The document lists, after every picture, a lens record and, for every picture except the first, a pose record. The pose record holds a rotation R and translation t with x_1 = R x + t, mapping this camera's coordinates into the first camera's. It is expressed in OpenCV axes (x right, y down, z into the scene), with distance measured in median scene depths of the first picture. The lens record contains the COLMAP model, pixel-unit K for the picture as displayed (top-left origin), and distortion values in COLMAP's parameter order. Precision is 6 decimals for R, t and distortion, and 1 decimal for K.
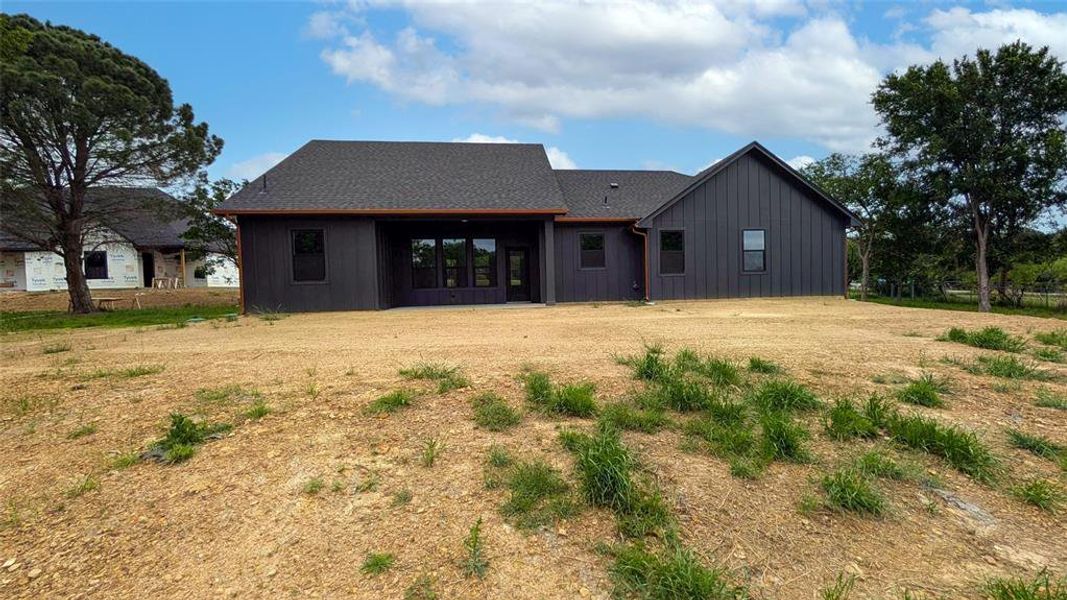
lens RADIAL K [[396.3, 0, 533.5], [0, 396.3, 300.0], [0, 0, 1]] dist [0.001273, 0.000174]
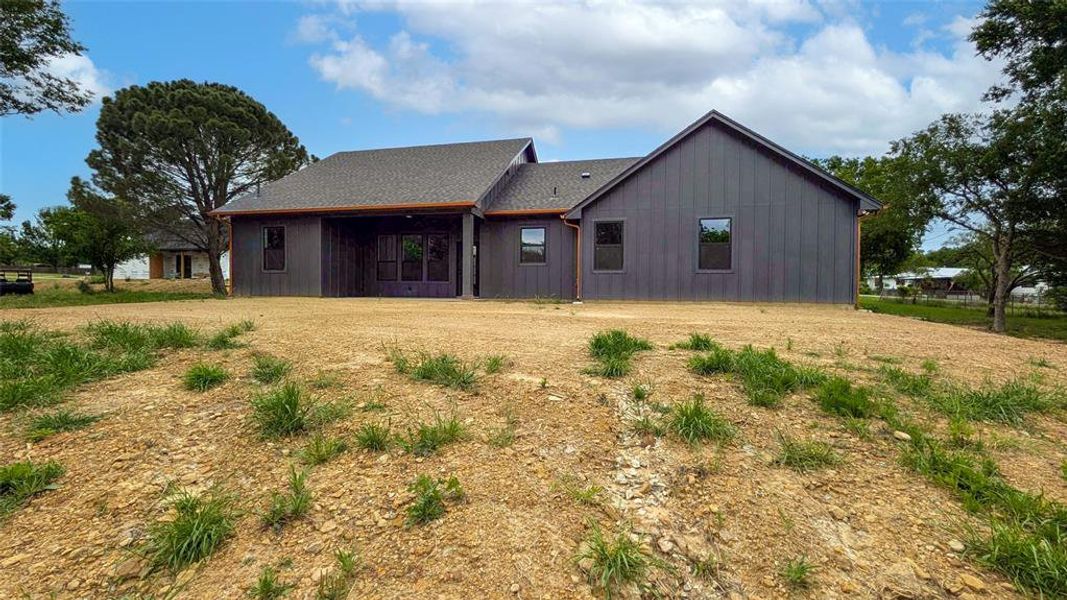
lens RADIAL K [[390.9, 0, 533.5], [0, 390.9, 300.0], [0, 0, 1]] dist [-0.001616, -0.000186]
pose [[0.946817, 0.042209, -0.318991, 0.382407], [-0.042262, 0.999084, 0.006760, -0.000470], [0.318984, 0.007081, 0.947734, 0.101329]]
